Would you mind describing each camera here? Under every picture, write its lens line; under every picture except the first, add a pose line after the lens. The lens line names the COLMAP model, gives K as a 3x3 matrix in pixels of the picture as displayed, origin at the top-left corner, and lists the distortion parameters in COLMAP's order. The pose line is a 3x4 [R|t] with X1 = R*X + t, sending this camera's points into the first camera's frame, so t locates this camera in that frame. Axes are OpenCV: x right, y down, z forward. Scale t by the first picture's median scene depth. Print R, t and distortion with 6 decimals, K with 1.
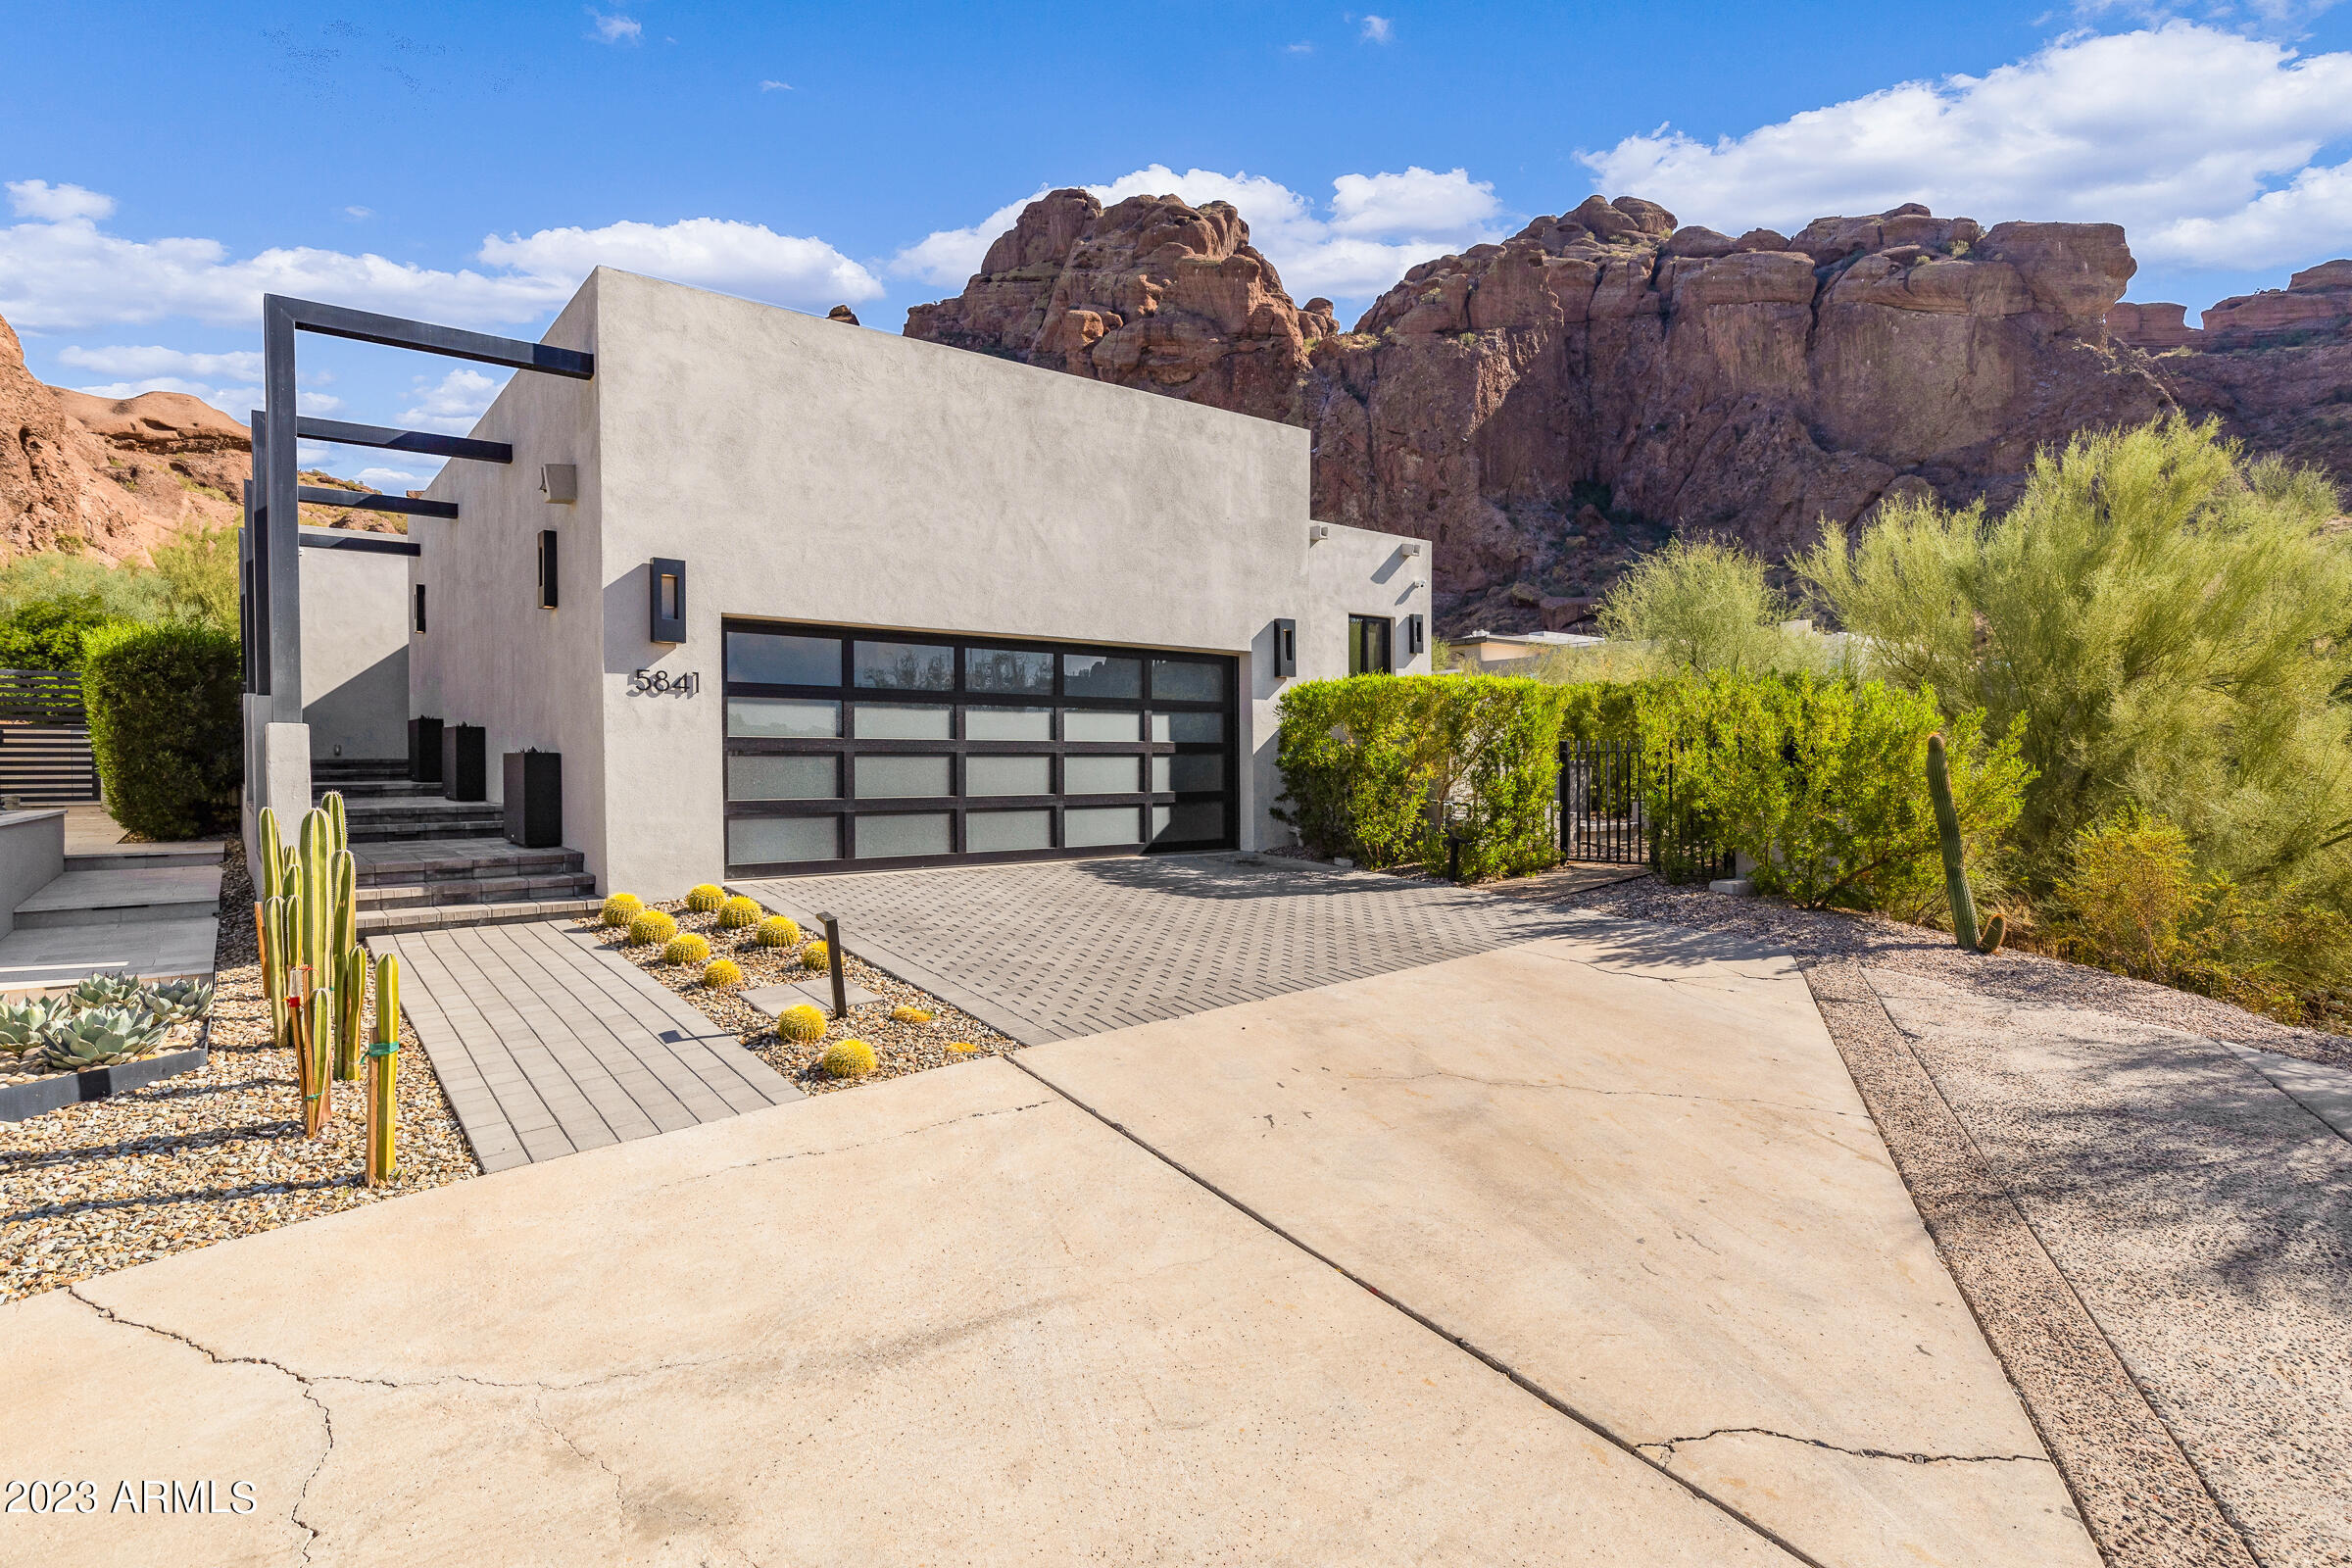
lens RADIAL K [[1228.3, 0, 1182.0], [0, 1228.3, 786.2], [0, 0, 1]] dist [-0.002778, -0.000367]
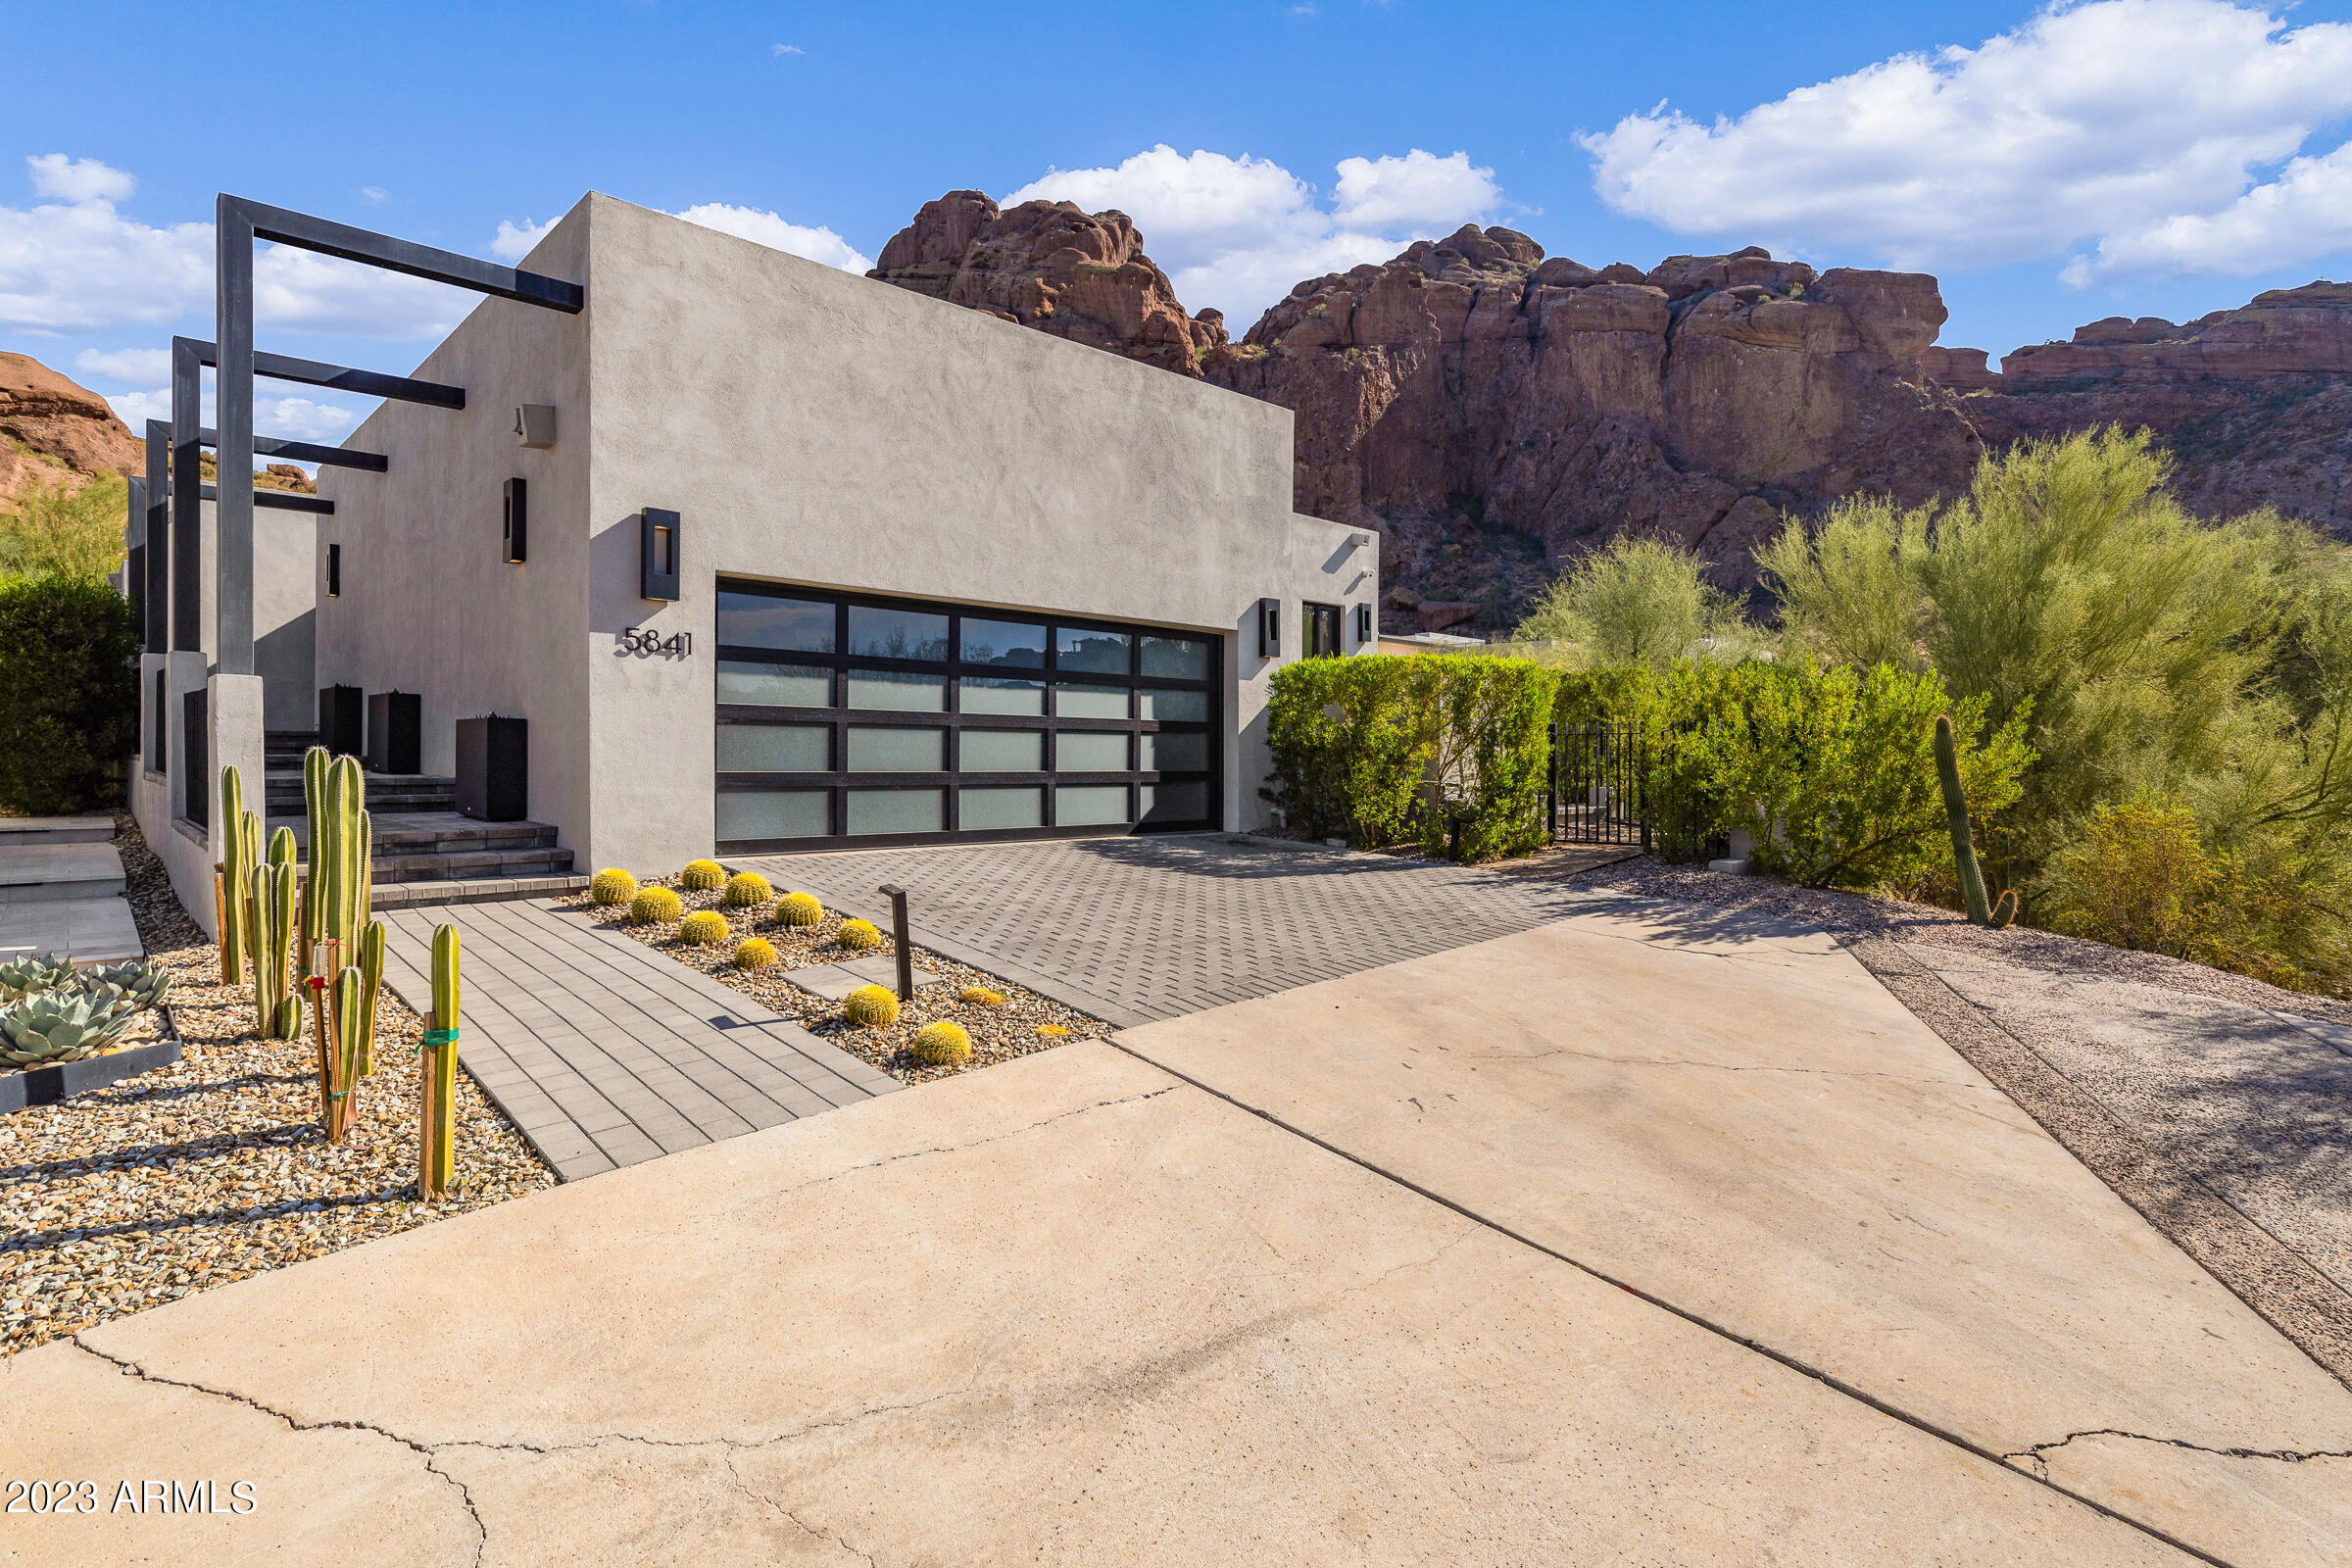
lens RADIAL K [[1194.6, 0, 1181.2], [0, 1194.6, 766.8], [0, 0, 1]] dist [-0.004830, -0.000608]
pose [[0.995256, 0.009881, 0.096786, -0.087995], [-0.008841, 0.999899, -0.011169, 0.012536], [-0.096887, 0.010260, 0.995243, 0.050339]]
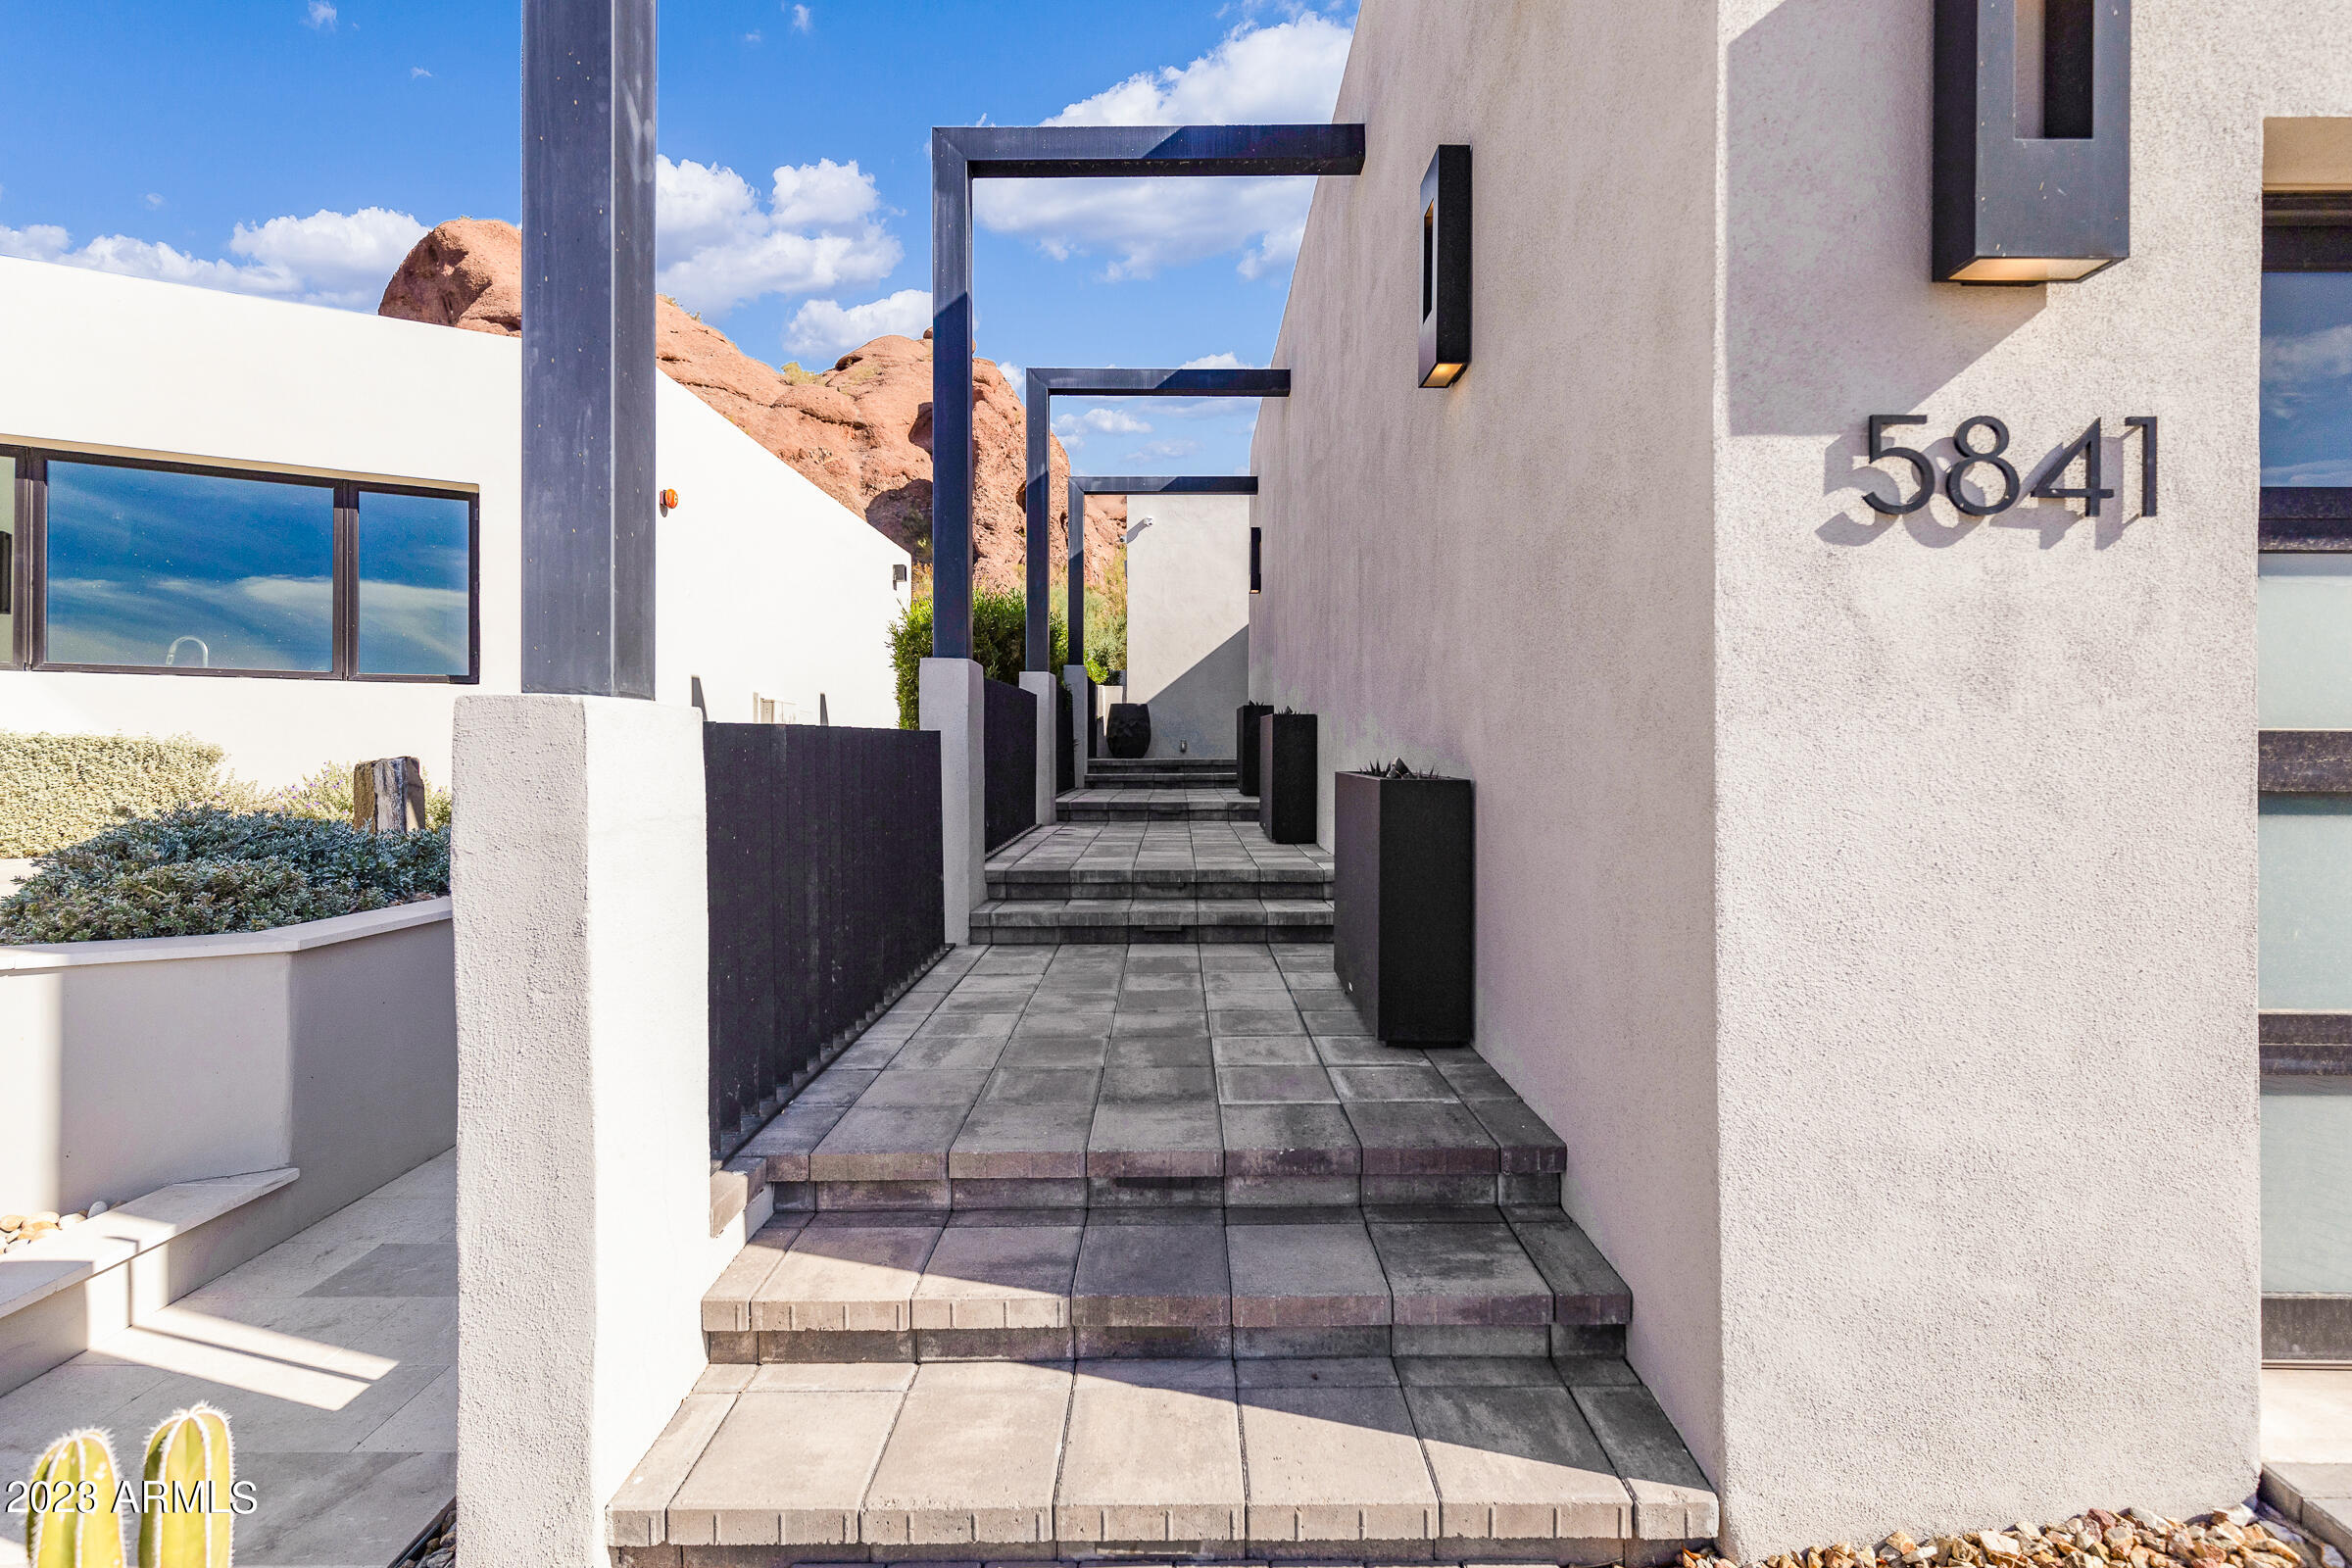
lens RADIAL K [[1100.4, 0, 1186.6], [0, 1100.4, 760.1], [0, 0, 1]] dist [0.004906, 0.000434]
pose [[0.789014, 0.008752, -0.614313, -0.326163], [-0.014951, 0.999876, -0.004958, -0.025838], [0.614193, 0.013096, 0.789047, 0.605915]]
